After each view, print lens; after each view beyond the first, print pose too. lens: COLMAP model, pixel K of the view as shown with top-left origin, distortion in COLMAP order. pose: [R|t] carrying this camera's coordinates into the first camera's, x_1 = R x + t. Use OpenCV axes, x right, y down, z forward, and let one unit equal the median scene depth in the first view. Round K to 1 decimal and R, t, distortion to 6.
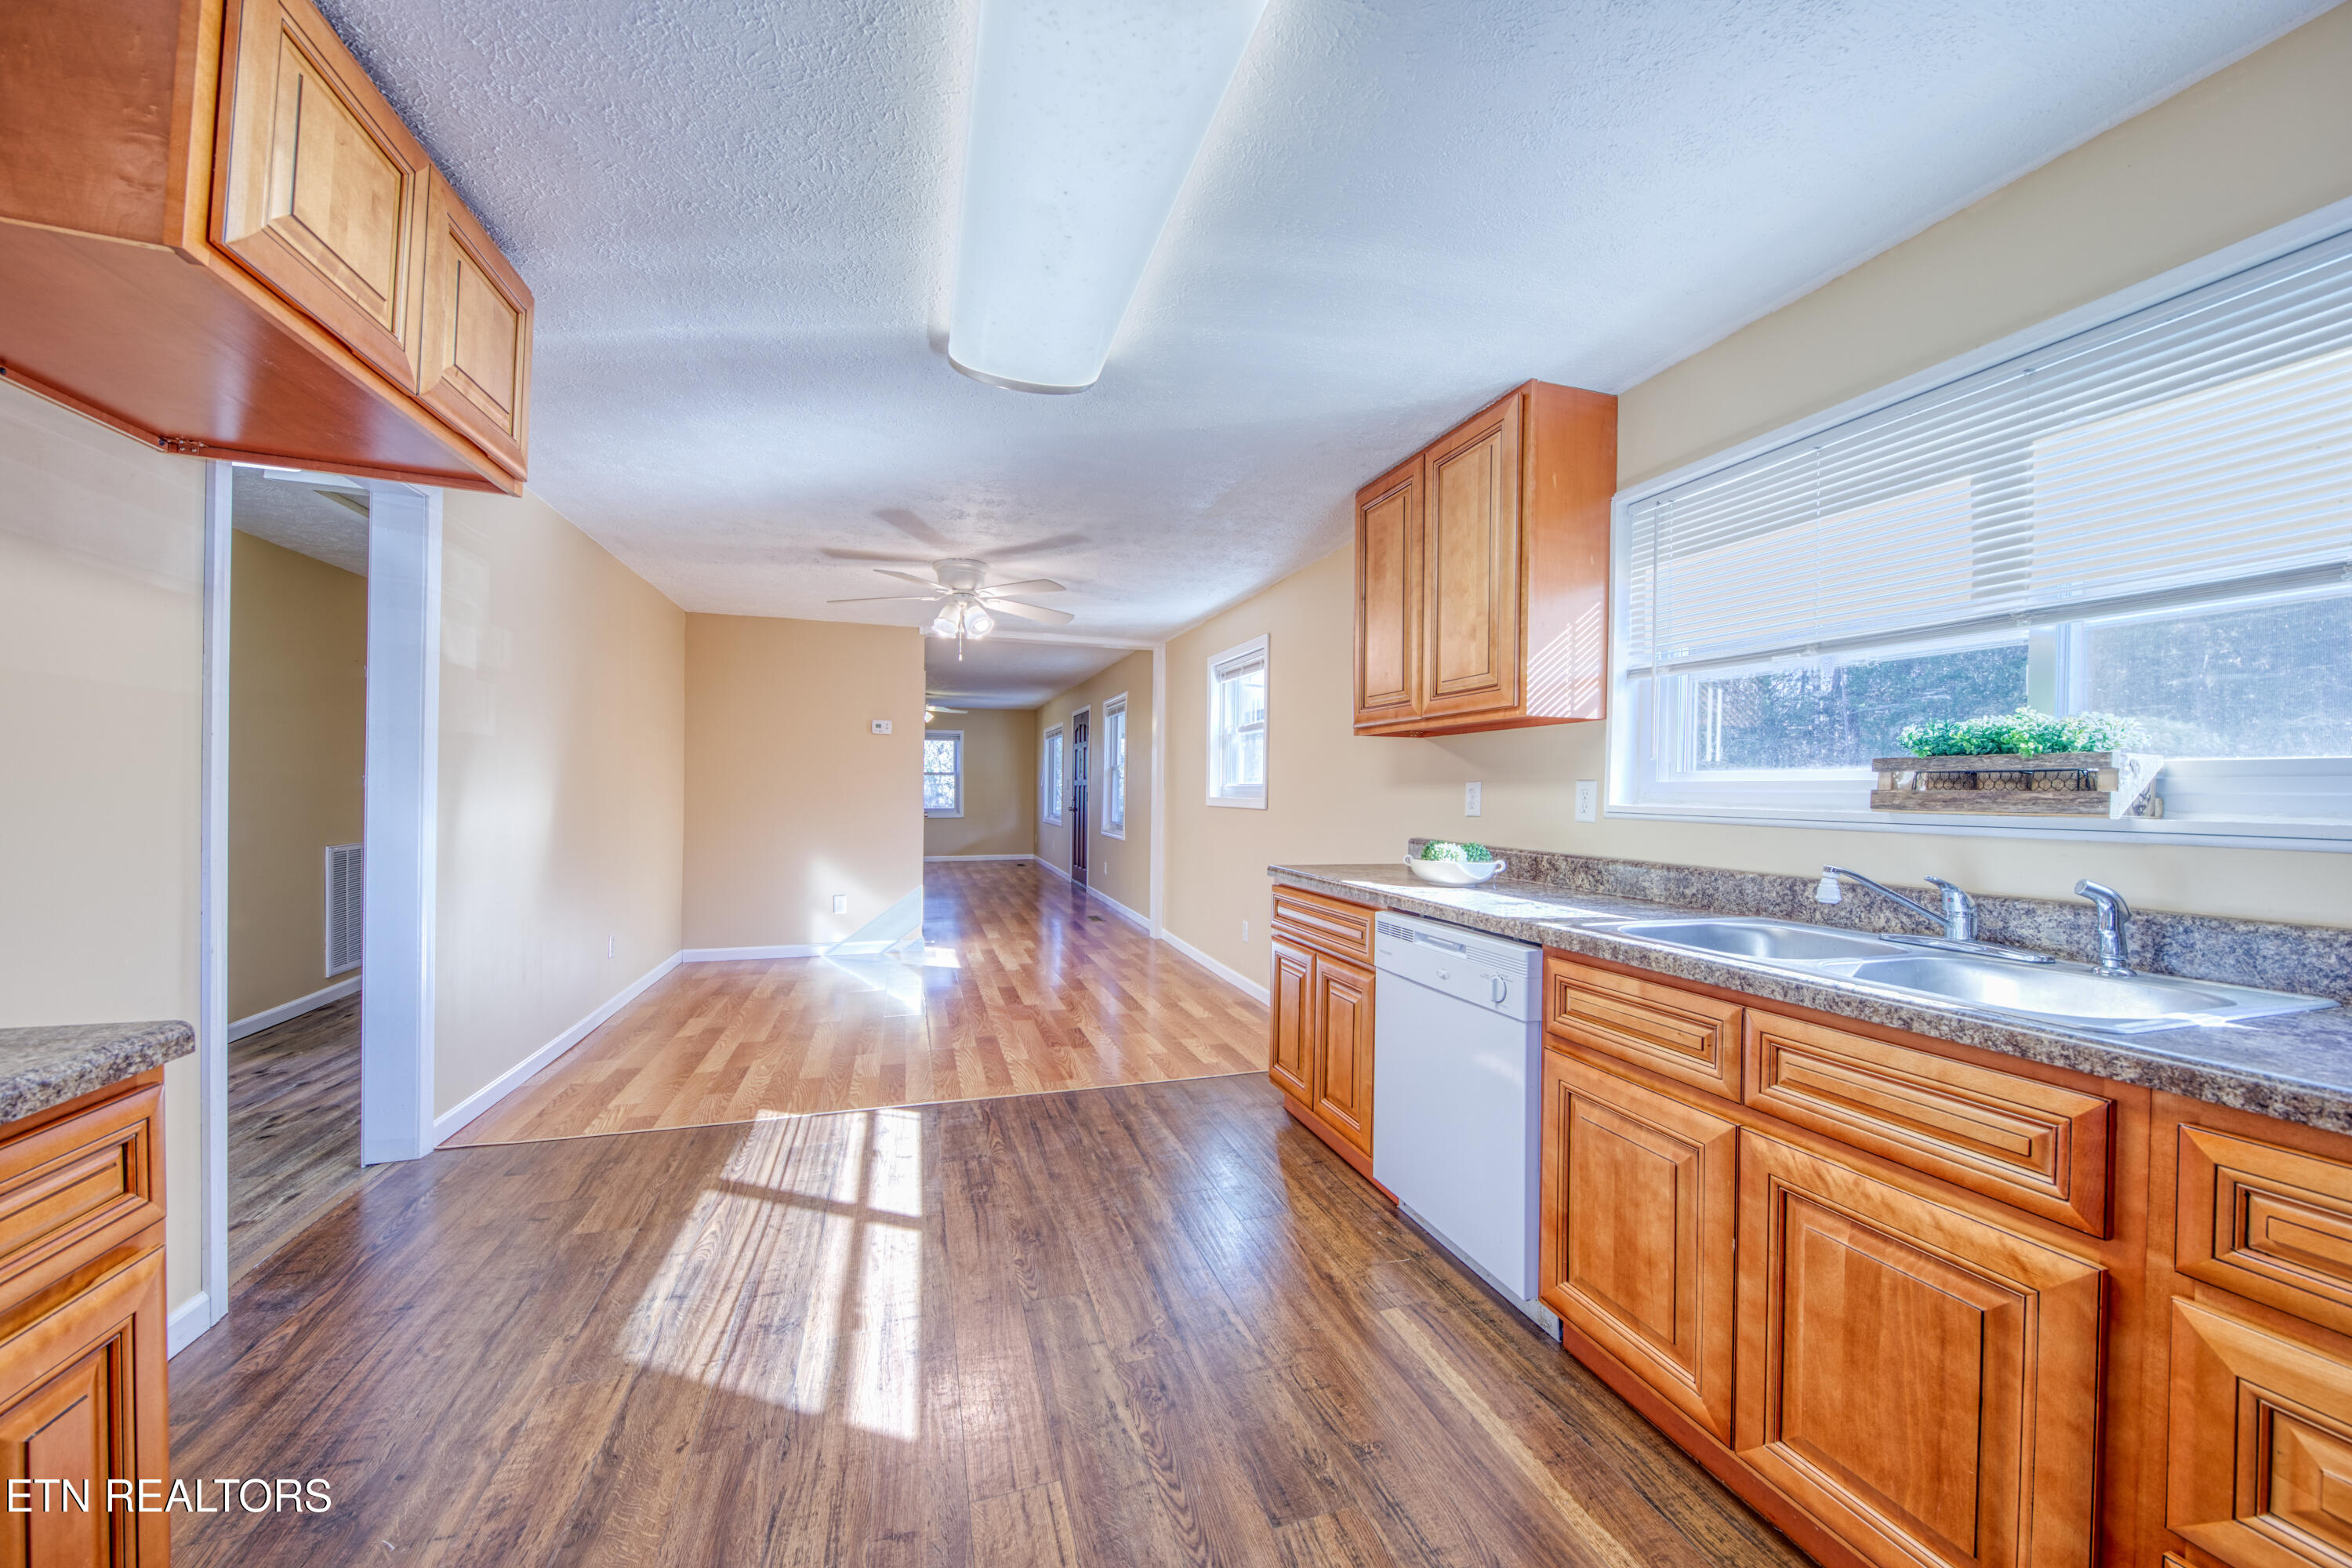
lens RADIAL K [[837.6, 0, 1169.7], [0, 837.6, 801.7], [0, 0, 1]] dist [0.000432, 0.000015]
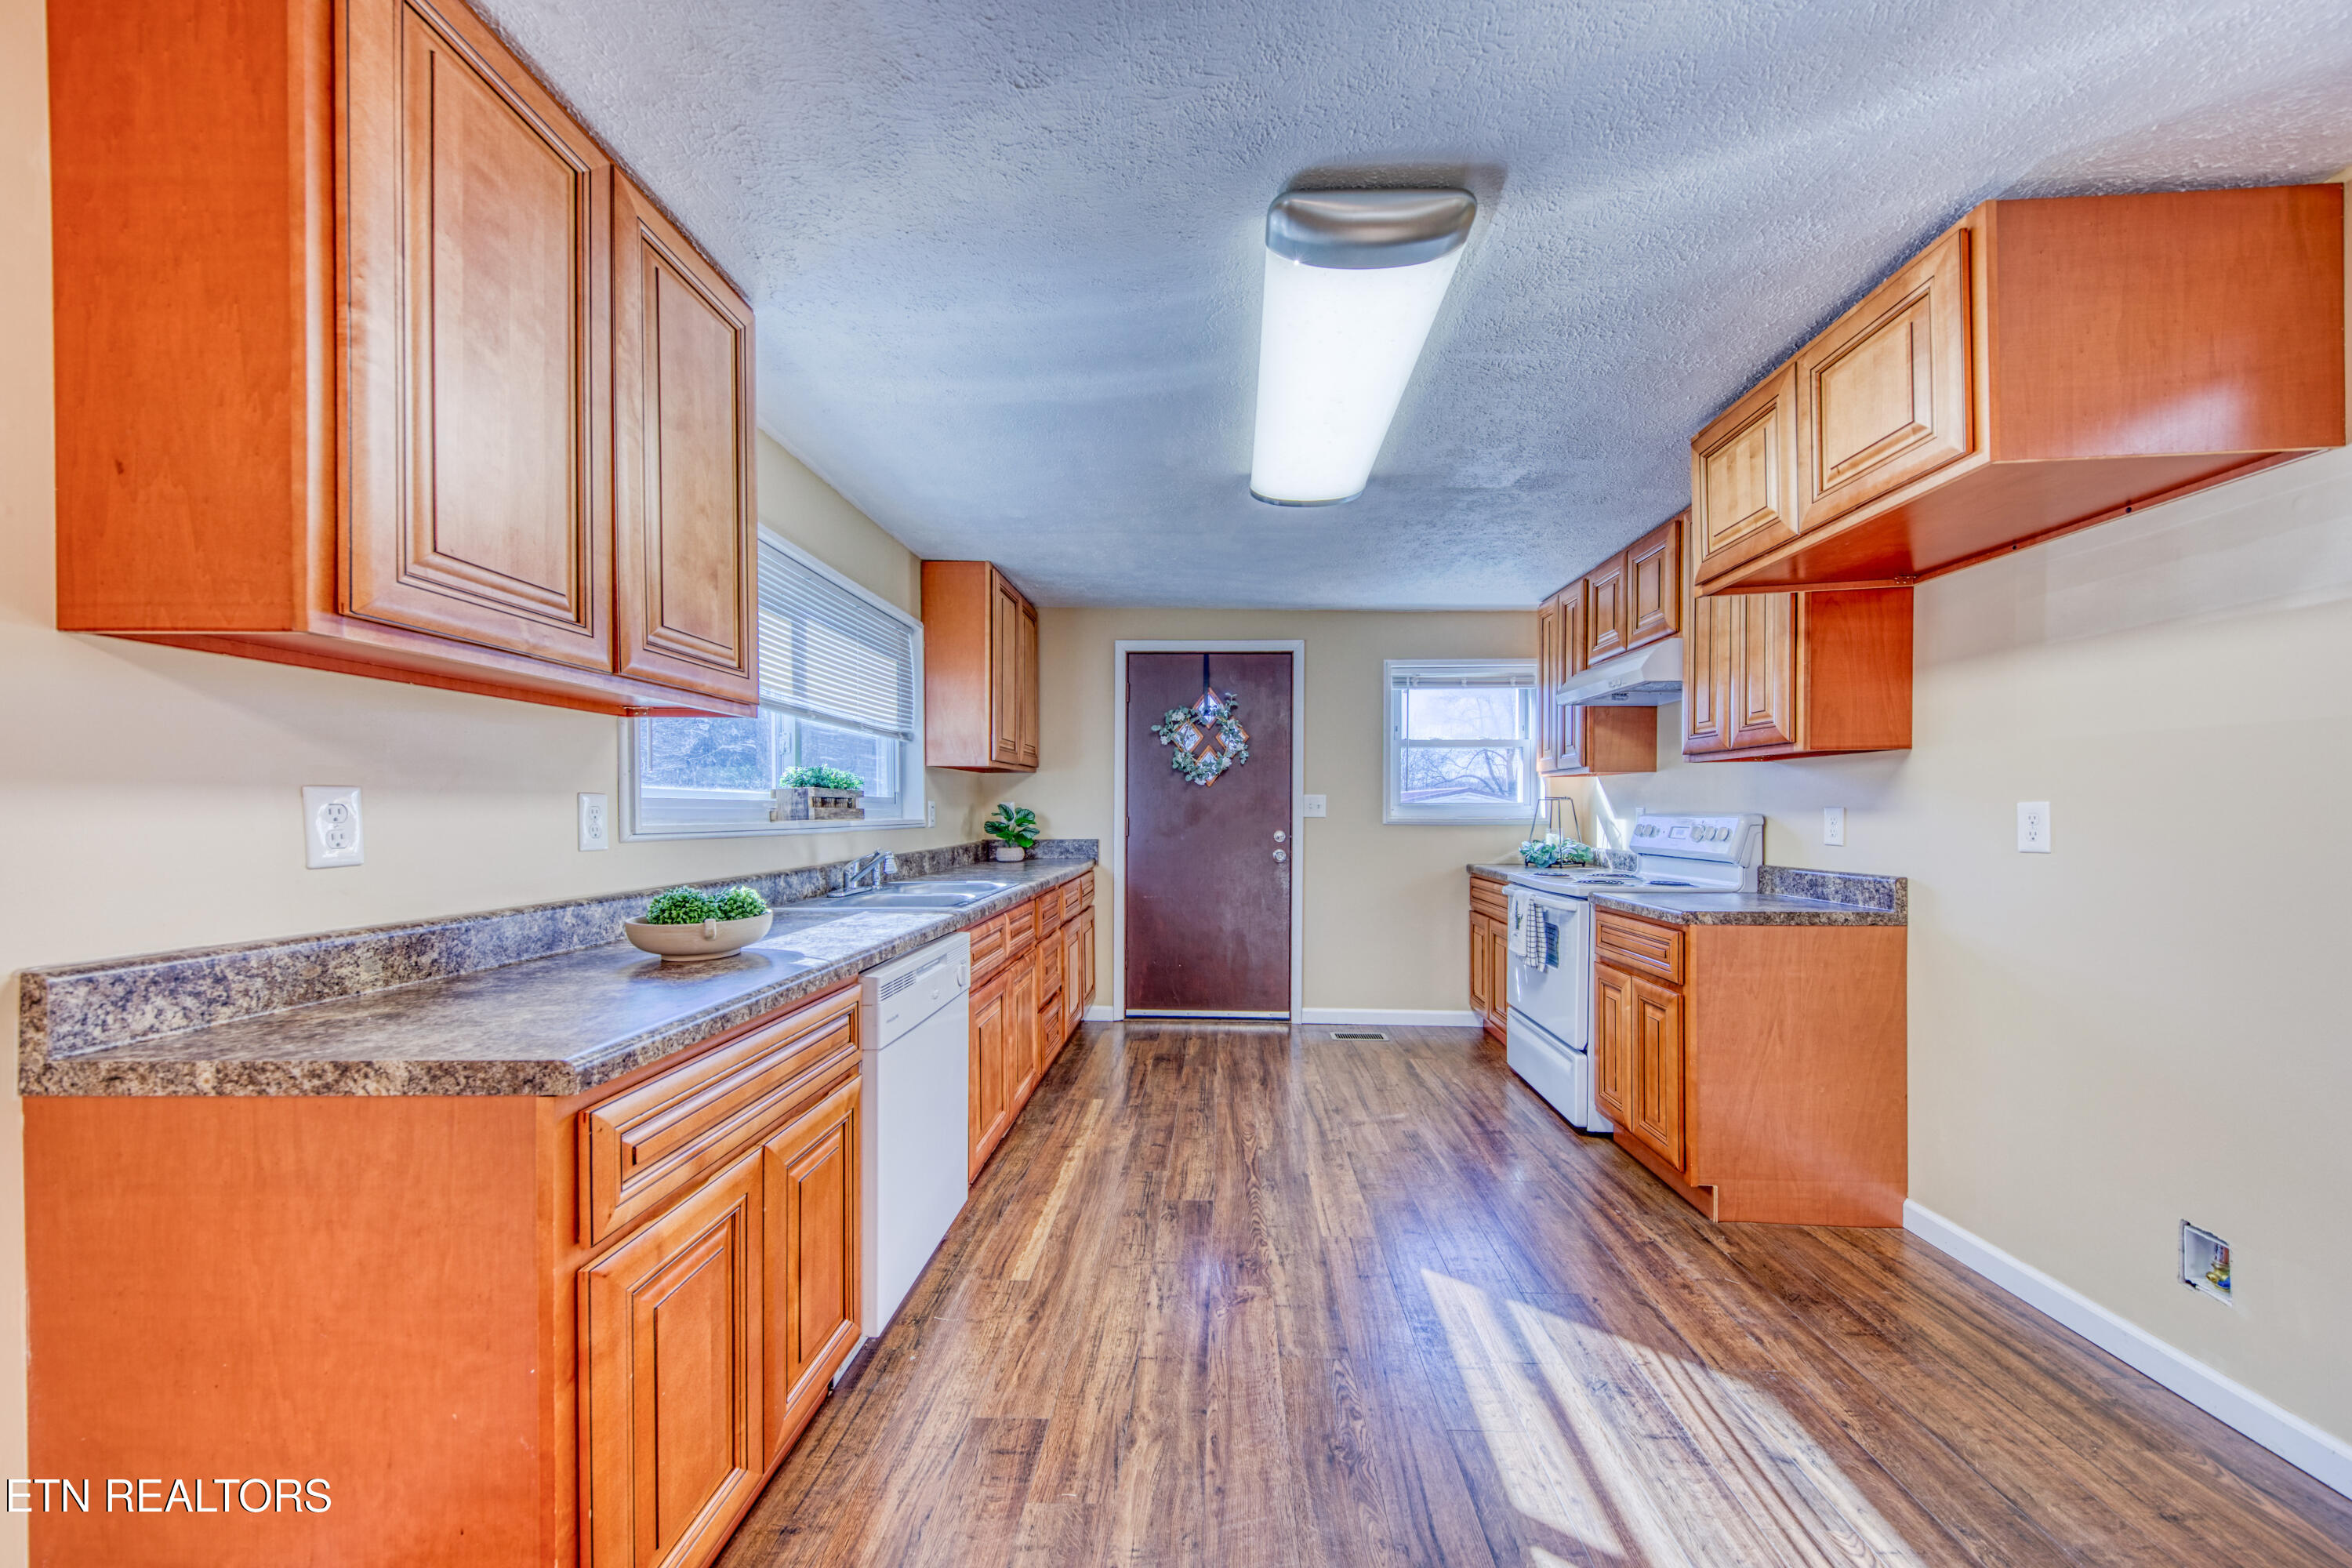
lens RADIAL K [[837.6, 0, 1169.7], [0, 837.6, 801.7], [0, 0, 1]] dist [0.000432, 0.000015]
pose [[-0.935167, 0.001057, 0.354205, -0.345345], [0.003165, 0.999981, 0.005371, -0.044042], [-0.354192, 0.006143, -0.935153, 2.099667]]
